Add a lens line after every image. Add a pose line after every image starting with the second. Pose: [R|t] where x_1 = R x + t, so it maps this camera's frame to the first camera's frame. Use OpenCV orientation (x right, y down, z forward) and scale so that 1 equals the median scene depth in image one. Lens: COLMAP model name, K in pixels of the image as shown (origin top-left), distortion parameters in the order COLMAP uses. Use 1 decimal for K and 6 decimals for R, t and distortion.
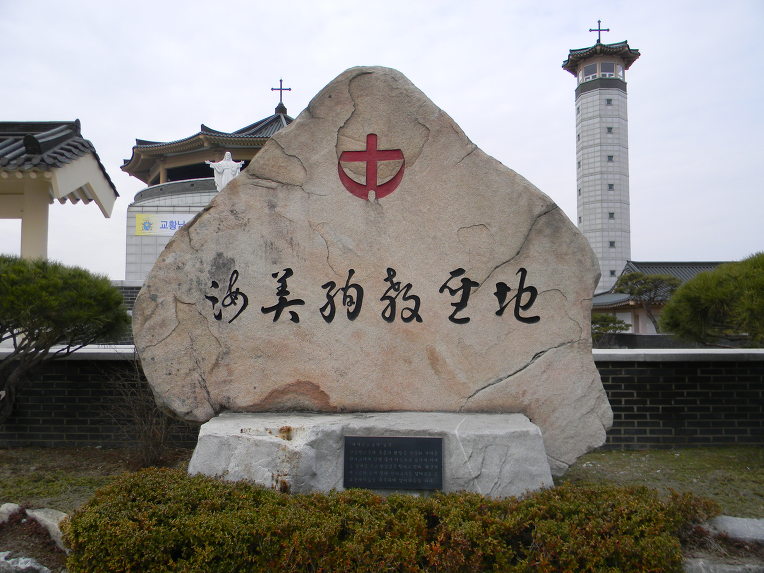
lens RADIAL K [[615.5, 0, 372.3], [0, 615.5, 286.6], [0, 0, 1]] dist [0.000939, -0.010793]
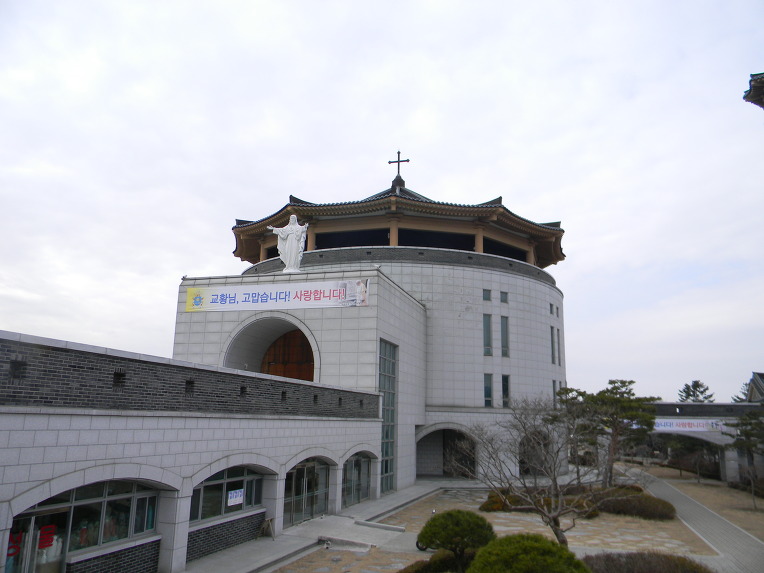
lens RADIAL K [[615.5, 0, 372.3], [0, 615.5, 286.6], [0, 0, 1]] dist [0.000939, -0.010793]
pose [[0.953440, -0.041269, -0.298744, 0.084992], [-0.007660, 0.986960, -0.160786, 0.013061], [0.301484, 0.155588, 0.940691, 0.157447]]
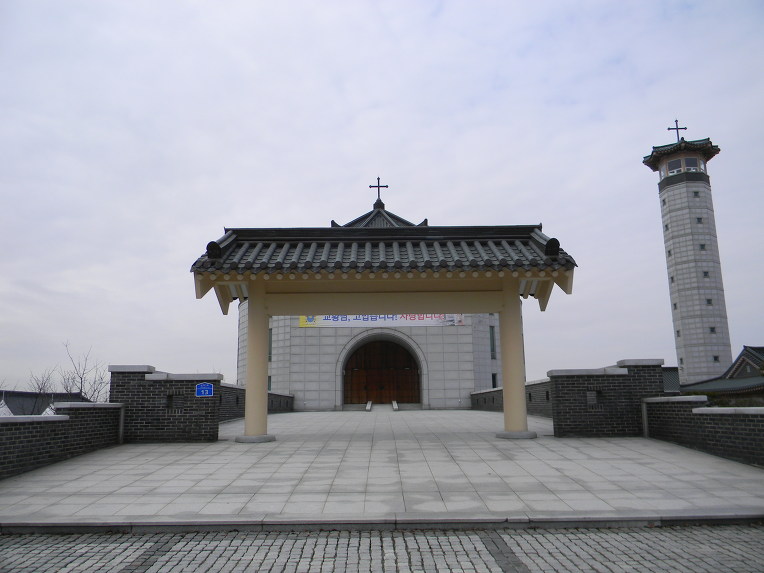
lens RADIAL K [[615.5, 0, 372.3], [0, 615.5, 286.6], [0, 0, 1]] dist [0.000939, -0.010793]
pose [[0.999906, -0.013018, -0.004369, -0.163597], [0.012253, 0.989505, -0.143977, -0.000535], [0.006198, 0.143910, 0.989571, -0.015902]]
